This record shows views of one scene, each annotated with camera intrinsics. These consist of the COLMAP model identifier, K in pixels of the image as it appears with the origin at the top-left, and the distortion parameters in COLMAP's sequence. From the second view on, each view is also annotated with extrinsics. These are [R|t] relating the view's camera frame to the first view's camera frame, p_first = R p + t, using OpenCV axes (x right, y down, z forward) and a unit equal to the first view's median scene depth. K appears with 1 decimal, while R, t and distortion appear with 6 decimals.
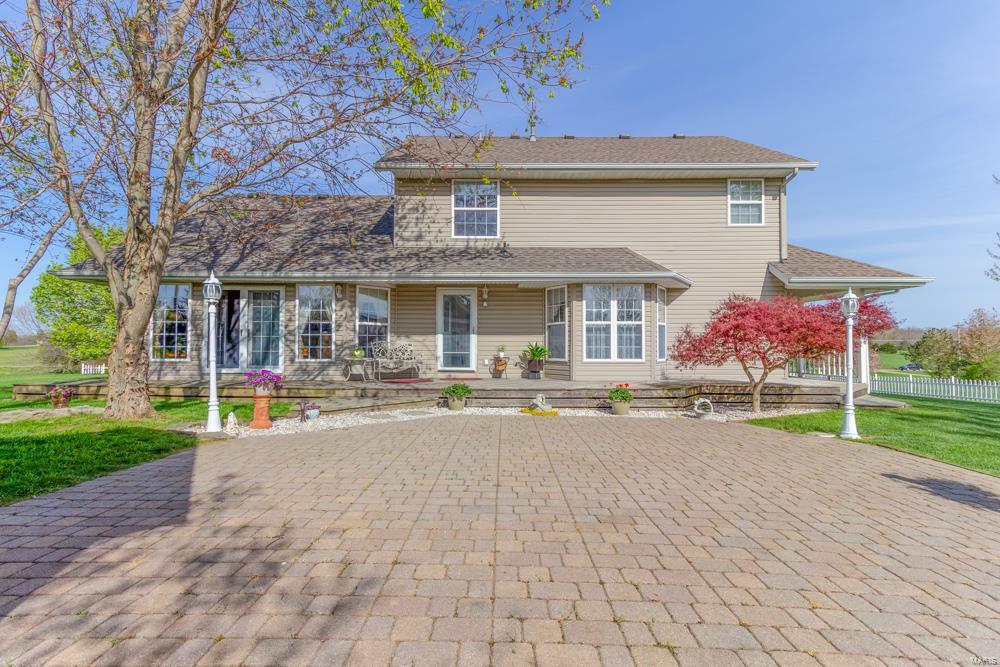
lens RADIAL K [[456.7, 0, 497.5], [0, 456.7, 336.7], [0, 0, 1]] dist [0.012778, 0.000623]
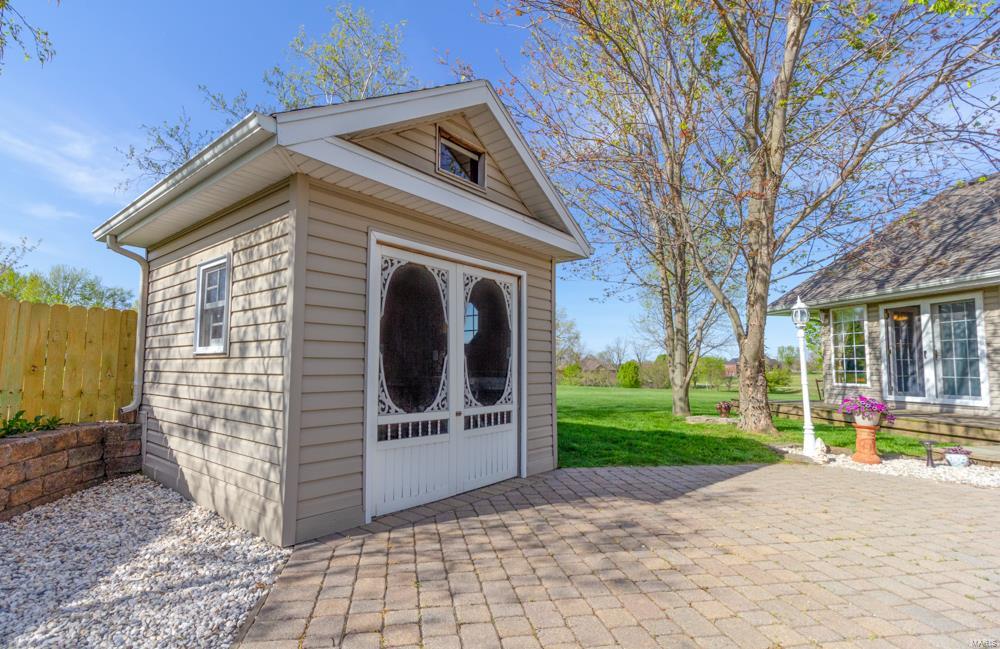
lens RADIAL K [[466.0, 0, 494.4], [0, 466.0, 327.7], [0, 0, 1]] dist [-0.017138, -0.000479]
pose [[0.202544, -0.086105, -0.975480, 0.105563], [0.014345, 0.996281, -0.084963, 0.002479], [0.979168, 0.003216, 0.203026, 0.054678]]
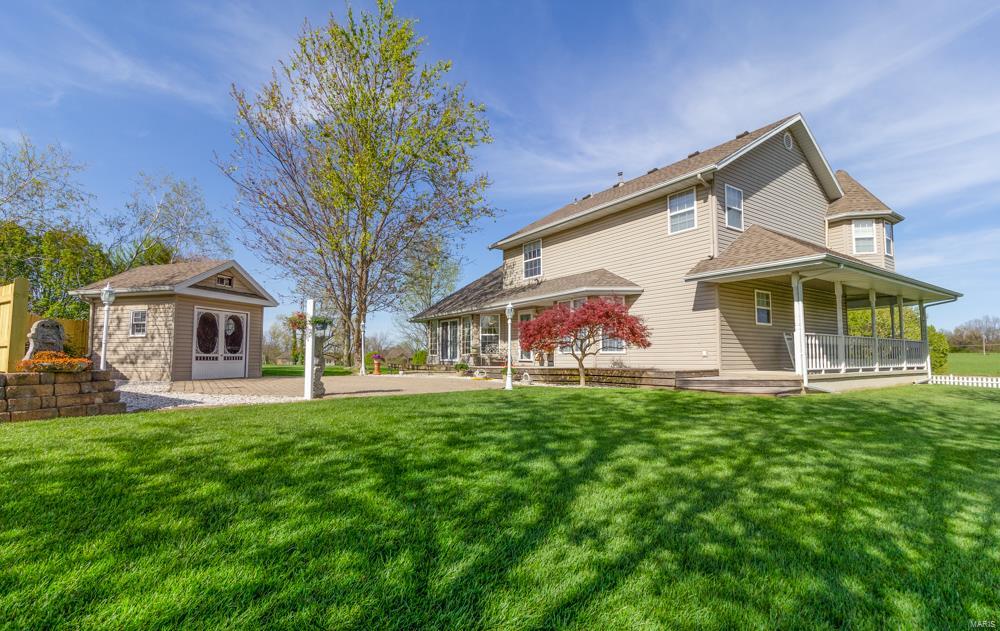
lens RADIAL K [[456.5, 0, 504.0], [0, 456.5, 322.0], [0, 0, 1]] dist [-0.001716, -0.000151]
pose [[0.575659, -0.068816, -0.814789, 1.287746], [0.017892, 0.997274, -0.071587, 0.054144], [0.817494, 0.026631, 0.575320, 0.009290]]
